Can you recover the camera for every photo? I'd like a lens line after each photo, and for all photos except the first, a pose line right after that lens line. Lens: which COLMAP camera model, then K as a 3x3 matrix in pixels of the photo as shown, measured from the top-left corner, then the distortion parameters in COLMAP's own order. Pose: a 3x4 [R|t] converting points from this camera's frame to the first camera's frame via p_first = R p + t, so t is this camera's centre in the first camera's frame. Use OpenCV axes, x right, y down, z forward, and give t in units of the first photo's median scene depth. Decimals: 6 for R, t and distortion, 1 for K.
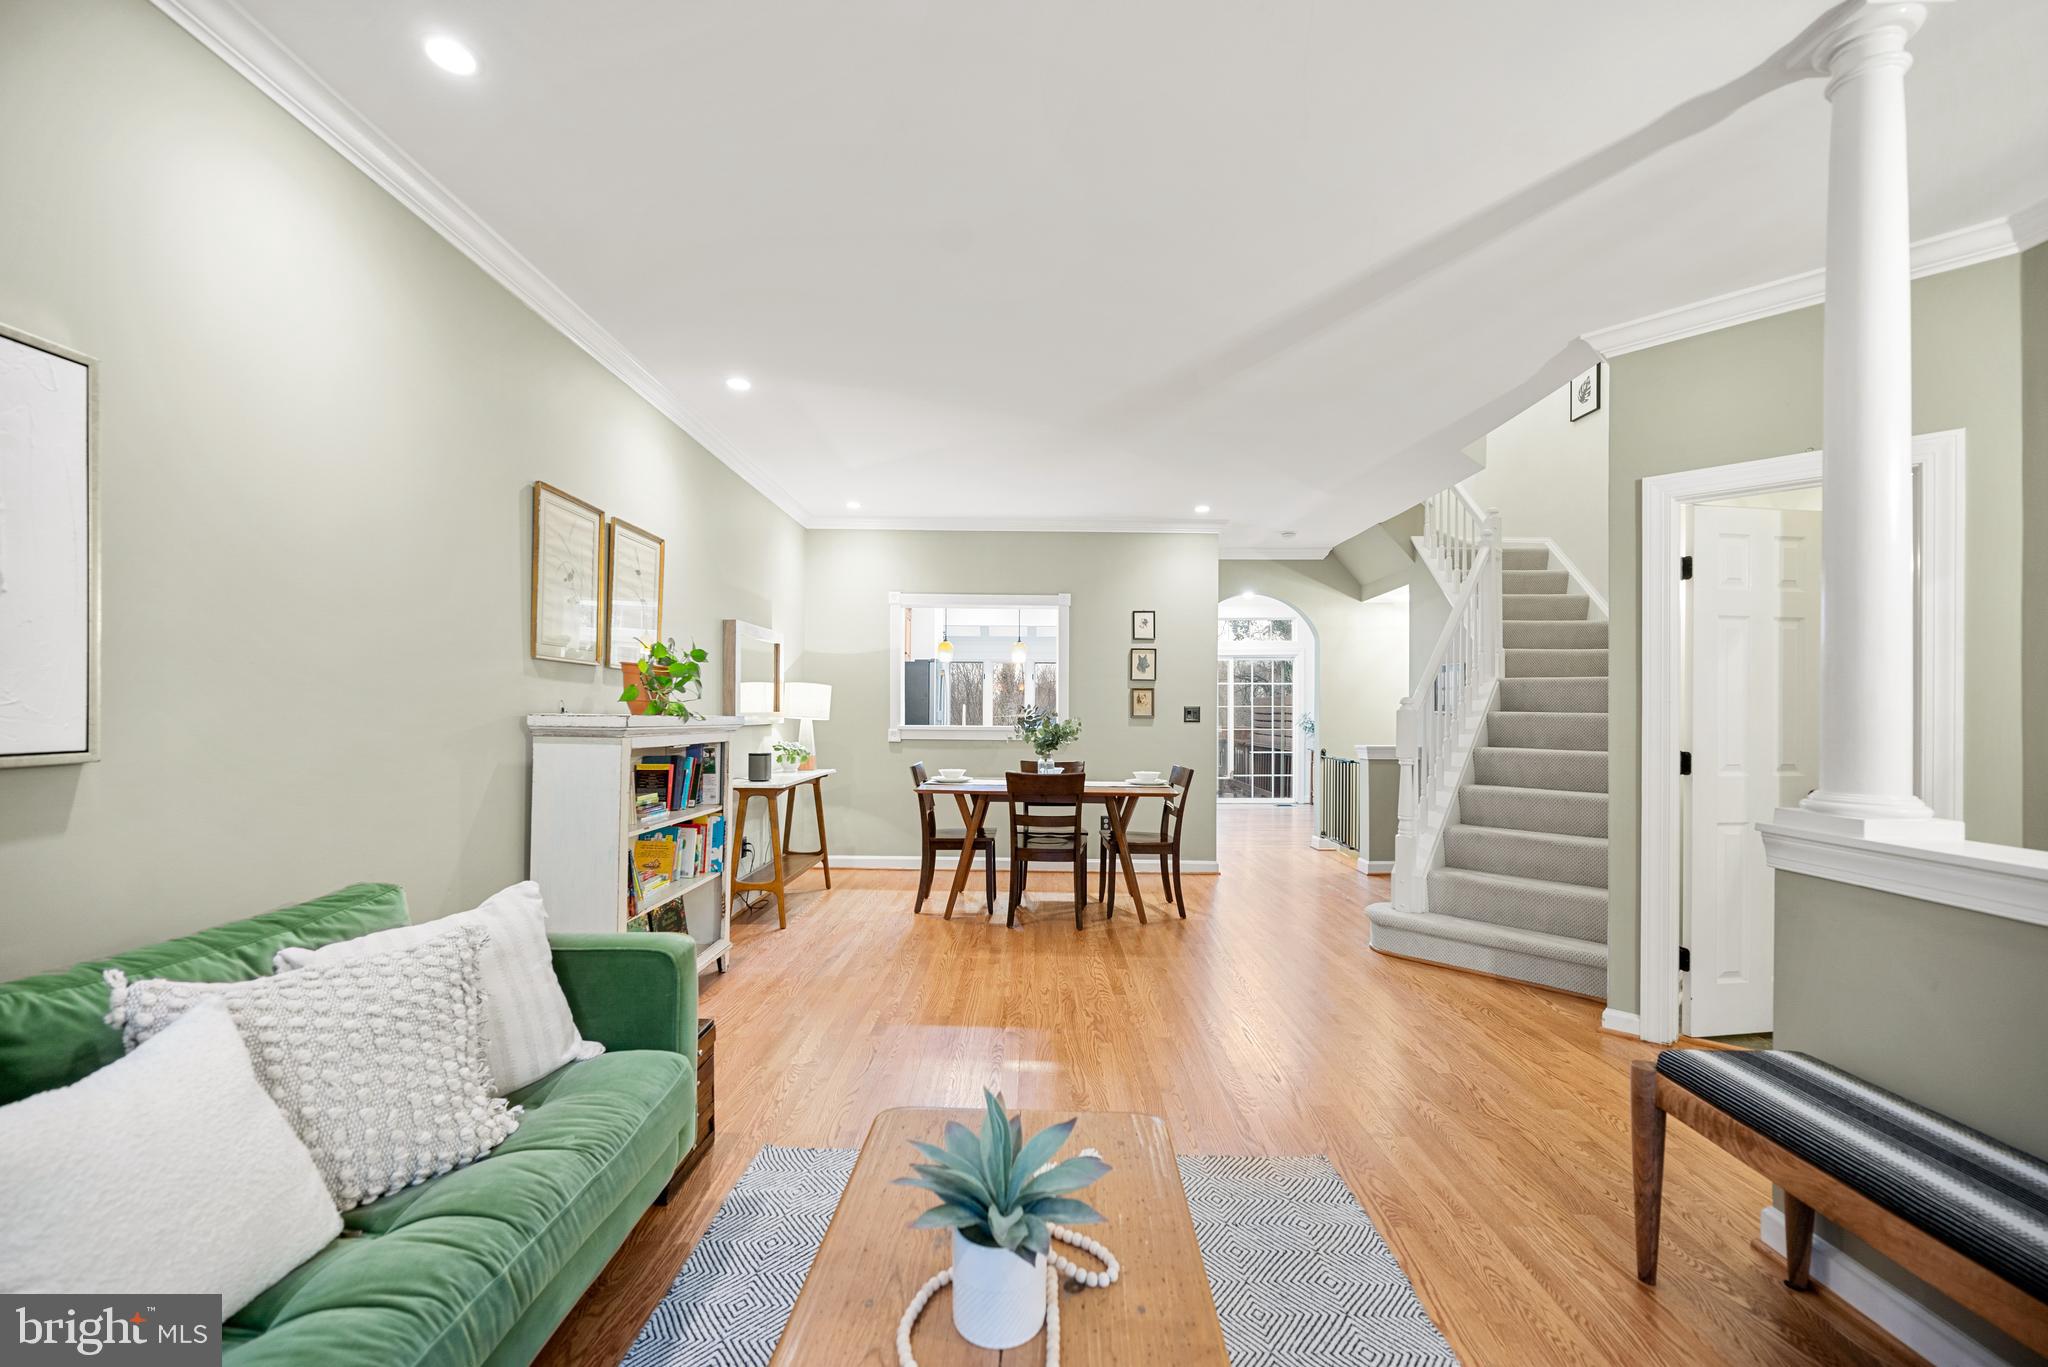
lens RADIAL K [[814.7, 0, 1035.5], [0, 814.7, 702.8], [0, 0, 1]] dist [-0.001397, -0.000062]
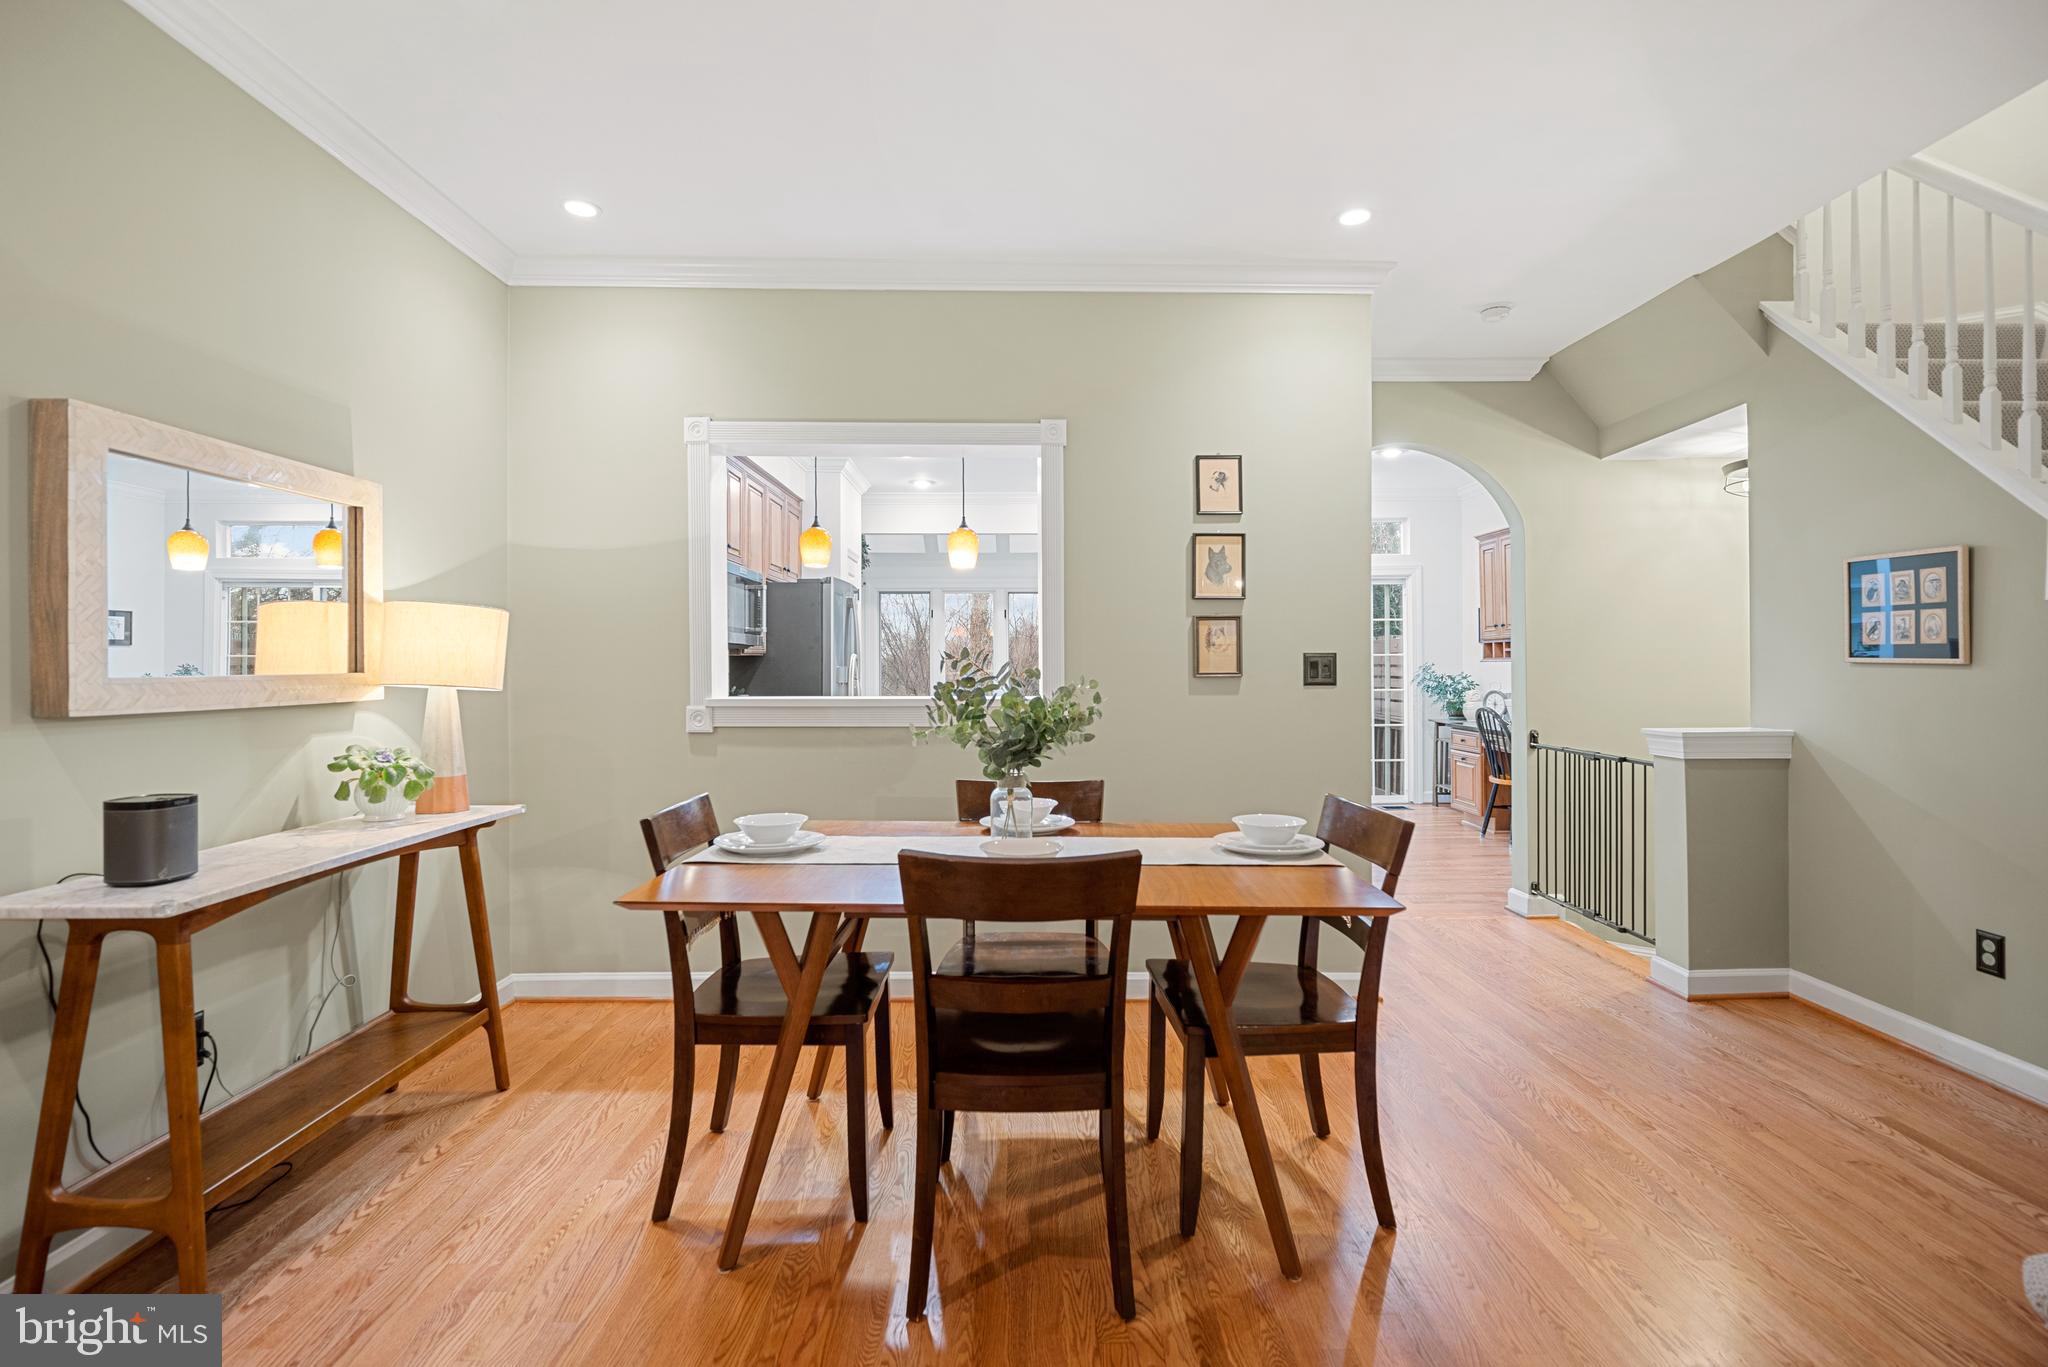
lens RADIAL K [[913.8, 0, 1016.7], [0, 913.8, 671.2], [0, 0, 1]] dist [0.000195, -0.000251]
pose [[0.999952, -0.009372, -0.002731, 0.017355], [0.009415, 0.999822, 0.016370, 0.006078], [0.002577, -0.016395, 0.999862, 0.569138]]
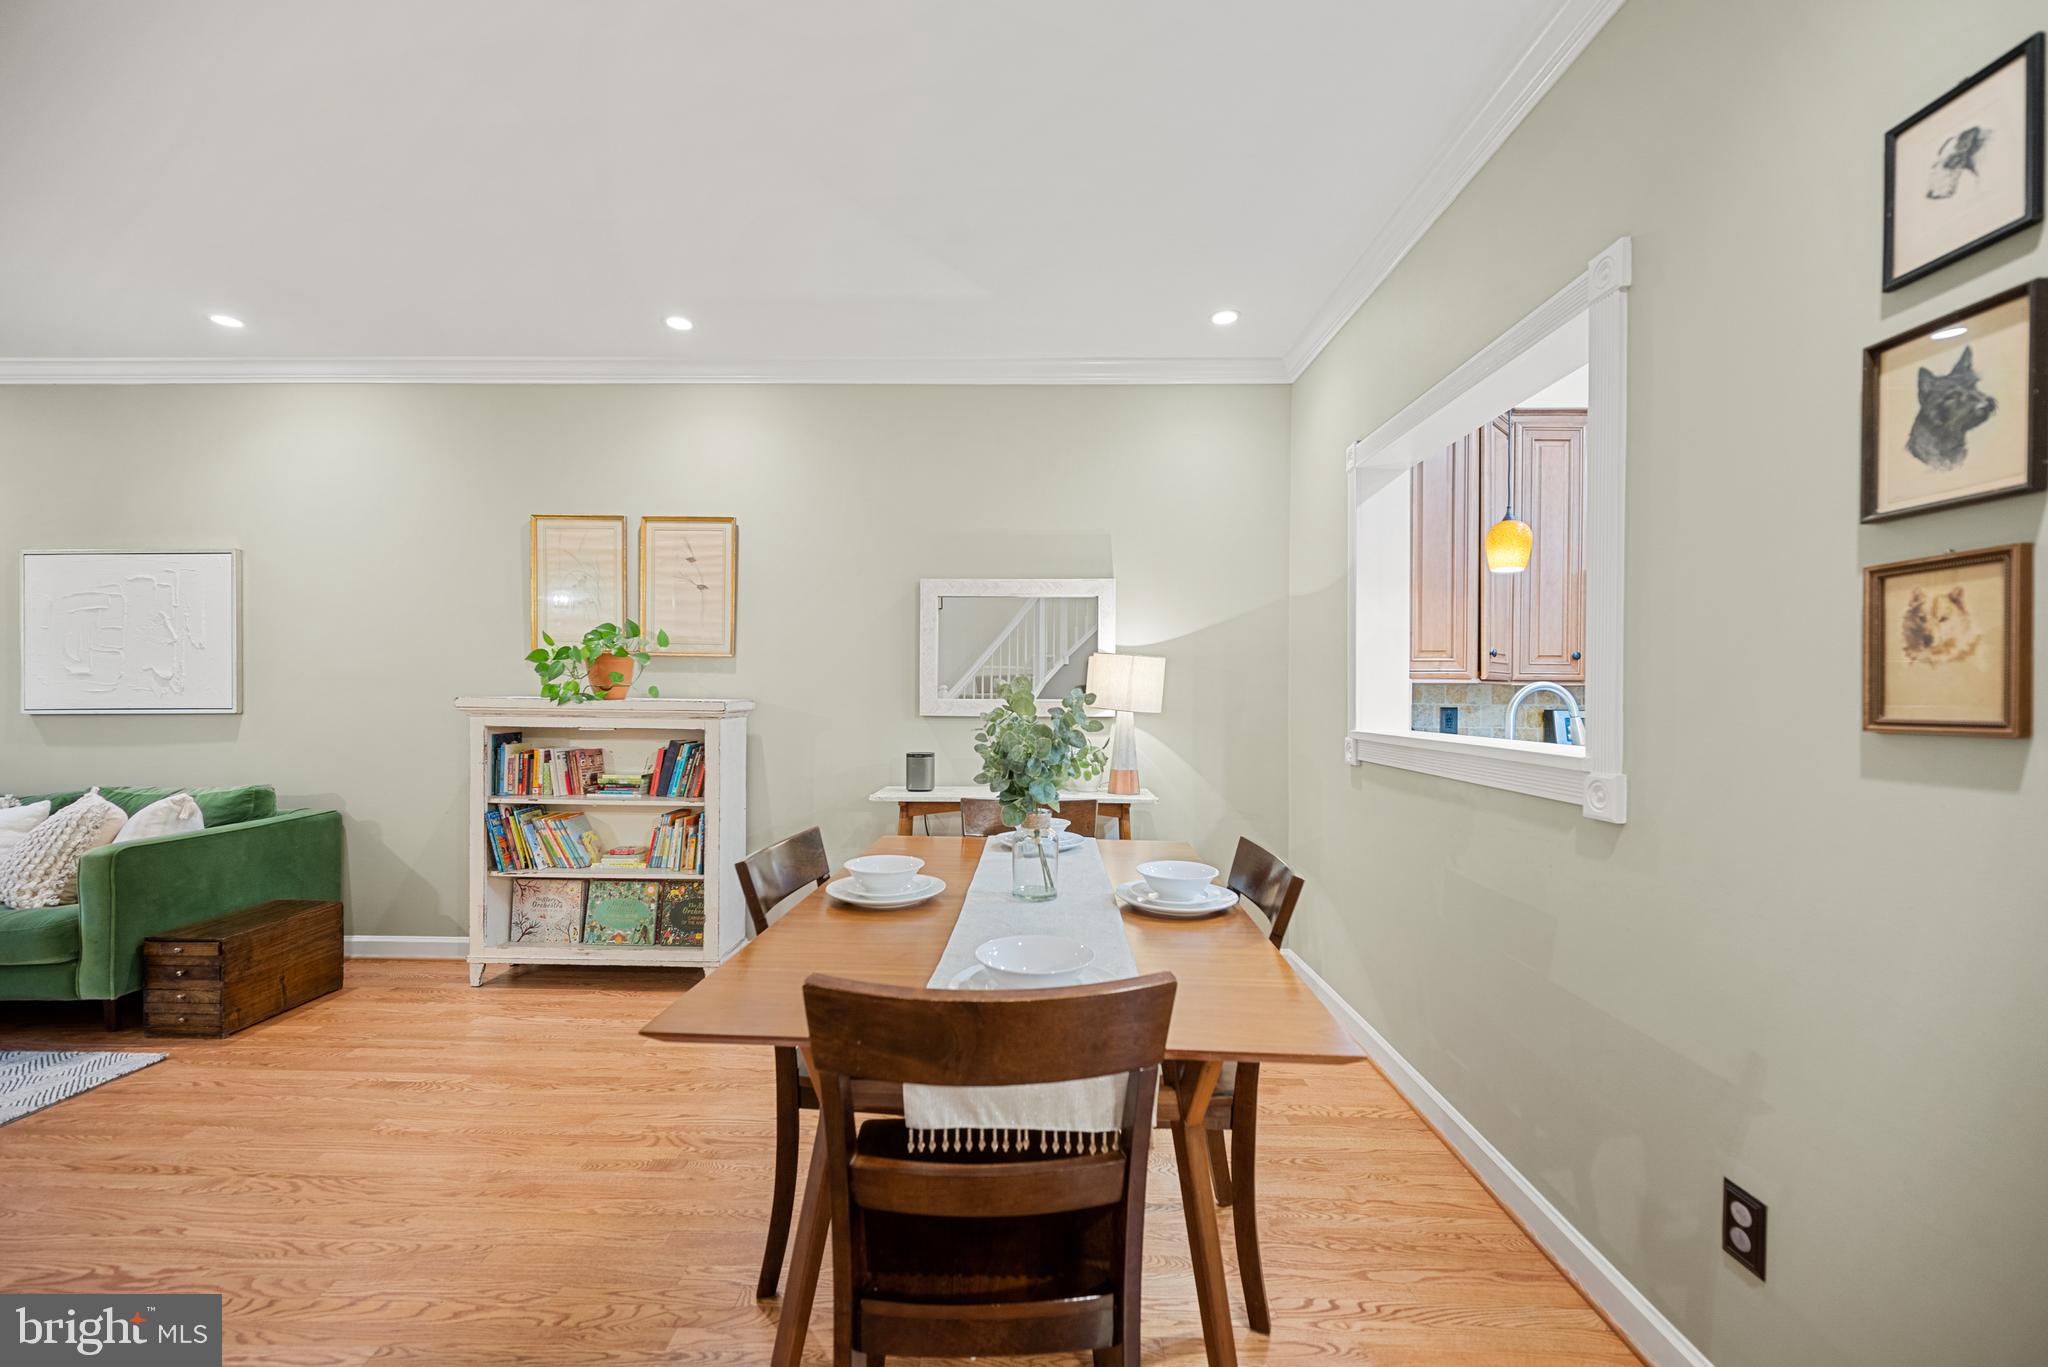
lens RADIAL K [[814.7, 0, 1020.9], [0, 814.7, 699.5], [0, 0, 1]] dist [-0.001397, -0.000062]
pose [[-0.015934, -0.000533, -0.999873, 0.372495], [0.004622, 0.999989, -0.000606, 0.012550], [0.999862, -0.004631, -0.015932, 1.010925]]
